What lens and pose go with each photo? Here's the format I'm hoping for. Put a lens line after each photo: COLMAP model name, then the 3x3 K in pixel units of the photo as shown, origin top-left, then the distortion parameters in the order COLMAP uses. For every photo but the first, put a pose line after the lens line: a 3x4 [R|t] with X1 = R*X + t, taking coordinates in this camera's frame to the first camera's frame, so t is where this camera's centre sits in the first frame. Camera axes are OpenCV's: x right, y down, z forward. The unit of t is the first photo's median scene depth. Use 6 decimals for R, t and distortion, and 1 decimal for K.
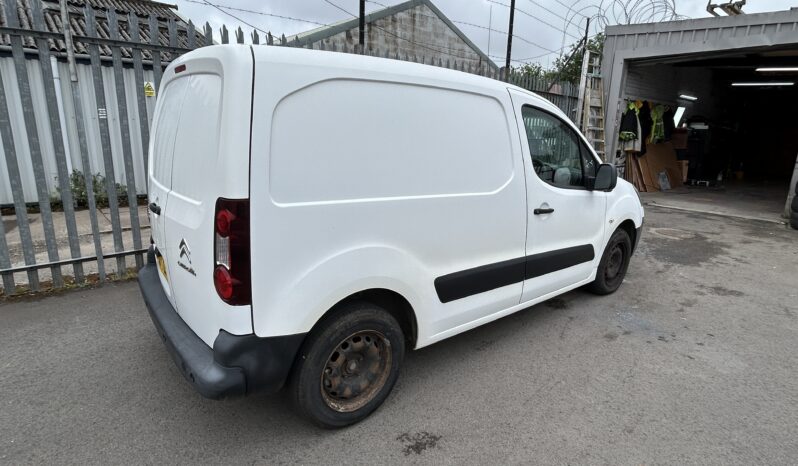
lens RADIAL K [[425.3, 0, 401.1], [0, 425.3, 225.4], [0, 0, 1]] dist [0.001235, -0.000404]
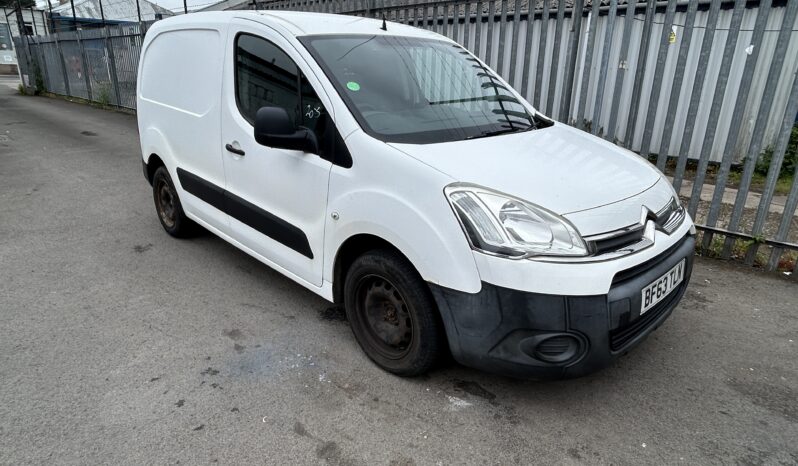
lens RADIAL K [[486.4, 0, 399.1], [0, 486.4, 232.8], [0, 0, 1]] dist [-0.002383, -0.002030]
pose [[0.071579, 0.297787, -0.951945, 1.287027], [-0.237564, 0.932018, 0.273690, -0.217169], [0.968731, 0.206558, 0.137457, 1.124791]]
